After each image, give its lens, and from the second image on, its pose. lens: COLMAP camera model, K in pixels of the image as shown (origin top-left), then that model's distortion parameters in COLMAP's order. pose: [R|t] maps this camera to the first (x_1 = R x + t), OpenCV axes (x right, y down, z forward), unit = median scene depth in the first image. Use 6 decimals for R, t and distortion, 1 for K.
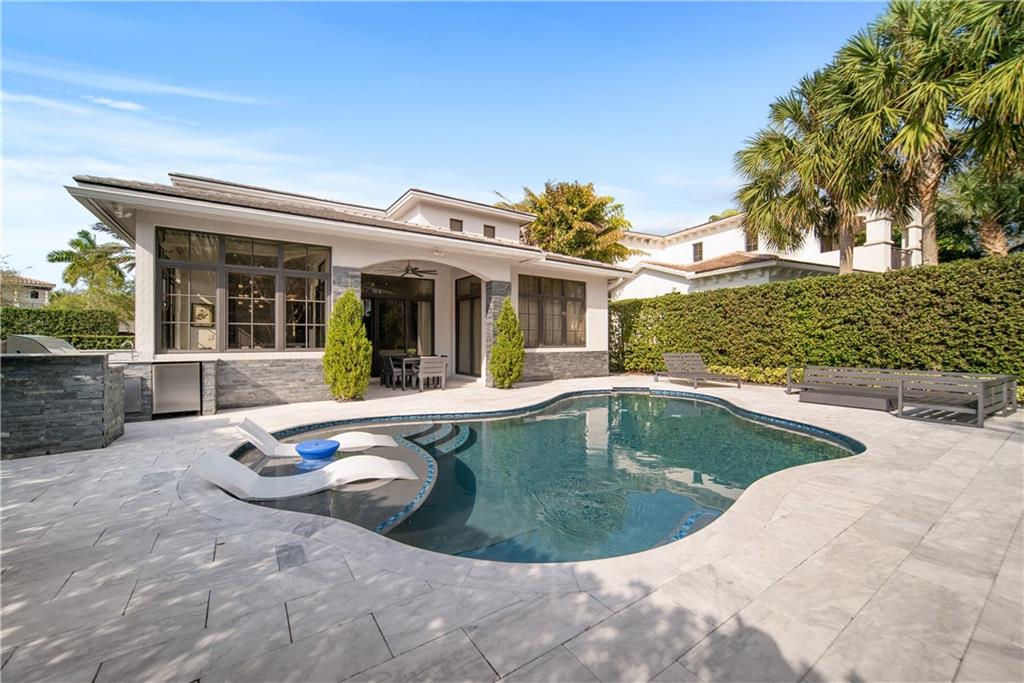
lens RADIAL K [[396.9, 0, 510.8], [0, 396.9, 338.9], [0, 0, 1]] dist [-0.004225, 0.000133]
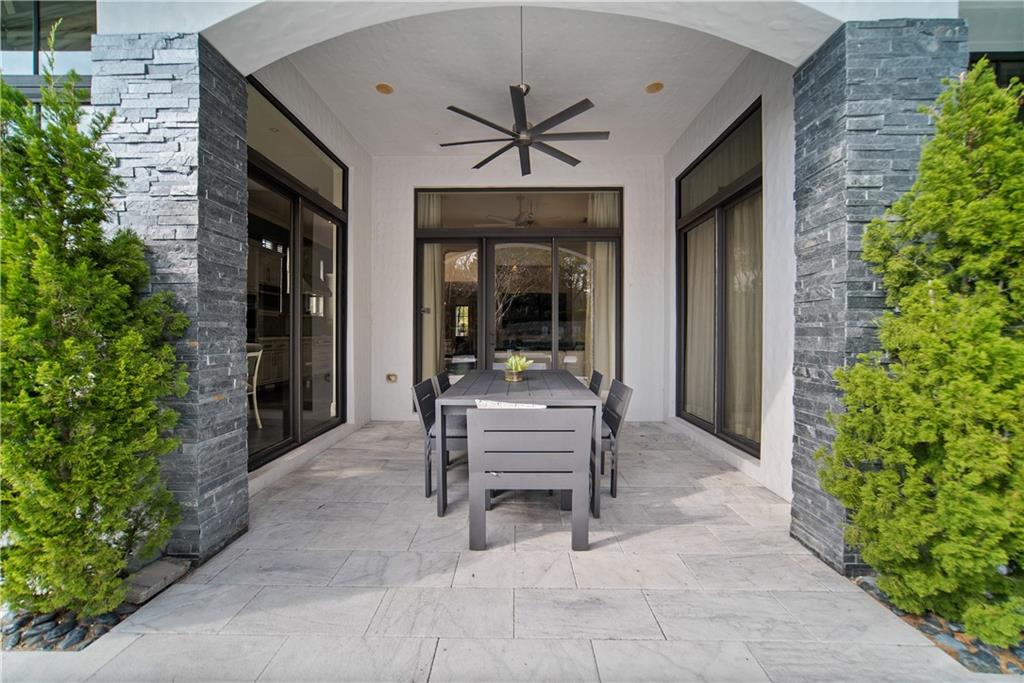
lens RADIAL K [[381.3, 0, 514.4], [0, 381.3, 332.0], [0, 0, 1]] dist [-0.001257, 0.000067]
pose [[0.827797, 0.005140, -0.561004, -0.073771], [0.001166, 0.999940, 0.010882, 0.001060], [0.561027, -0.009663, 0.827741, 0.732292]]
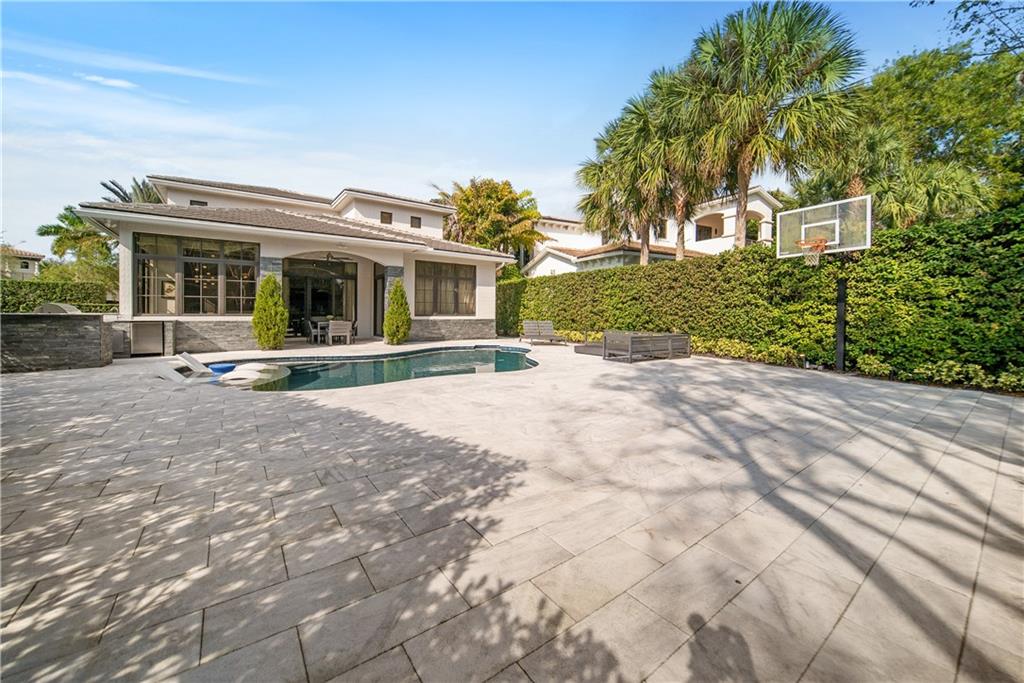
lens RADIAL K [[383.6, 0, 502.8], [0, 383.6, 315.4], [0, 0, 1]] dist [-0.000992, 0.000189]
pose [[0.999681, 0.008594, 0.023762, 0.309005], [-0.008921, 0.999867, 0.013682, 0.001409], [-0.023641, -0.013890, 0.999624, -0.321676]]
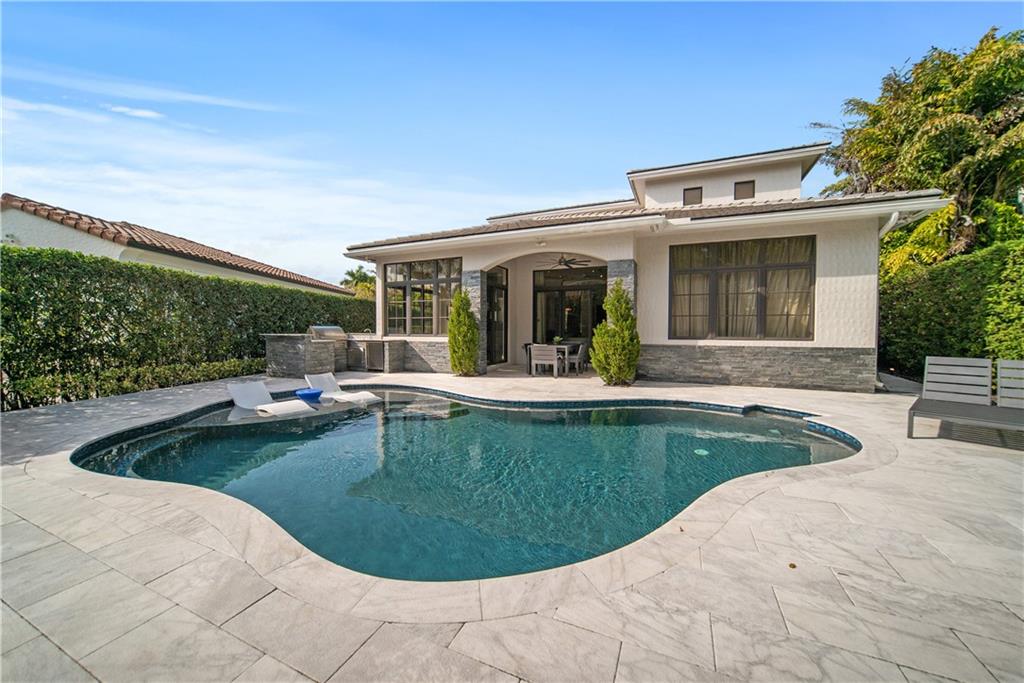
lens RADIAL K [[381.3, 0, 514.4], [0, 381.3, 332.0], [0, 0, 1]] dist [-0.001257, 0.000067]
pose [[0.542482, 0.010063, -0.840007, 0.539443], [0.001520, 0.999915, 0.012960, -0.001017], [0.840066, -0.008307, 0.542420, 0.354780]]
